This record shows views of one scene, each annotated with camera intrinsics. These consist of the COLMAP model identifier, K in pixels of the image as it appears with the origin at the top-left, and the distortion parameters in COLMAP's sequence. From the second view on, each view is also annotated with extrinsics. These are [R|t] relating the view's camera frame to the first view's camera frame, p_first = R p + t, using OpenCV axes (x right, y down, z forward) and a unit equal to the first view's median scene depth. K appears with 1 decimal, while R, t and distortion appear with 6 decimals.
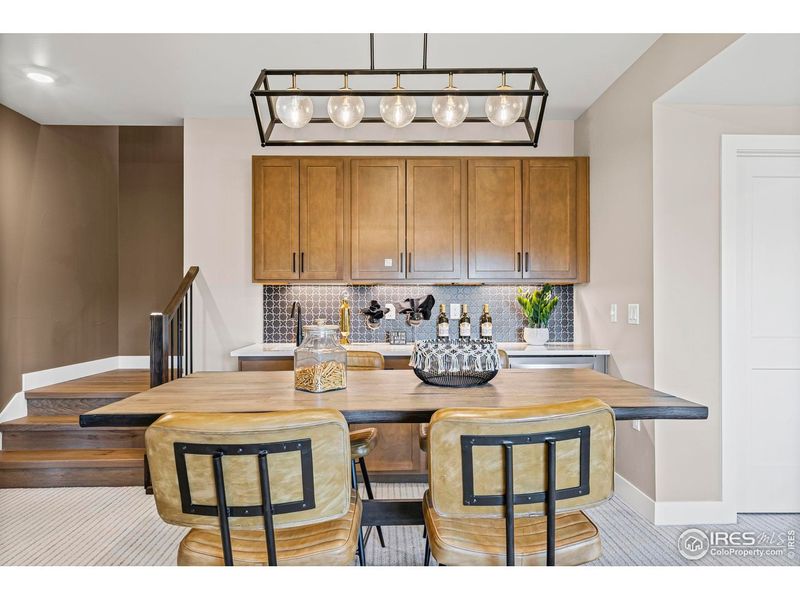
lens RADIAL K [[510.2, 0, 400.0], [0, 510.2, 300.0], [0, 0, 1]] dist [-0.000351, 0.000068]
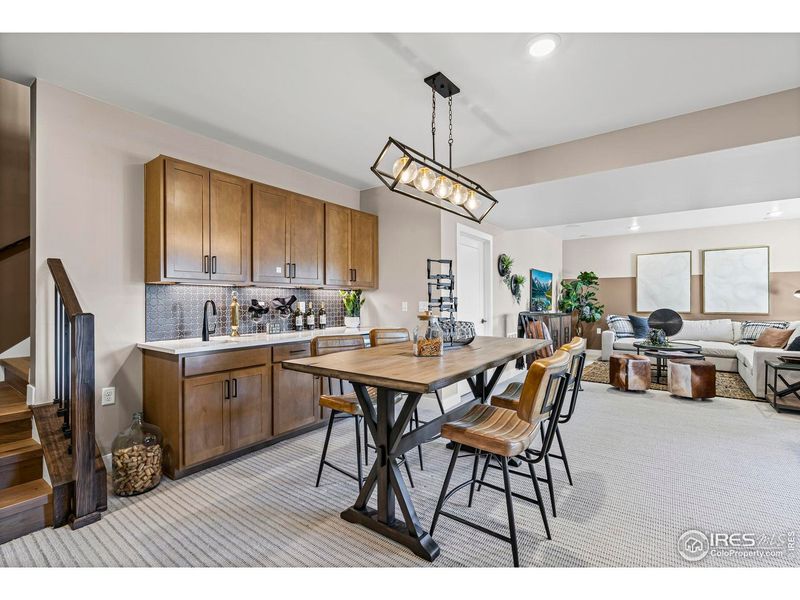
lens RADIAL K [[364.0, 0, 396.7], [0, 364.0, 299.4], [0, 0, 1]] dist [0.000281, 0.000350]
pose [[0.630545, 0.003373, 0.776145, -0.524344], [-0.005935, 0.999982, 0.000475, -0.001437], [-0.776130, -0.004906, 0.630554, 0.177803]]
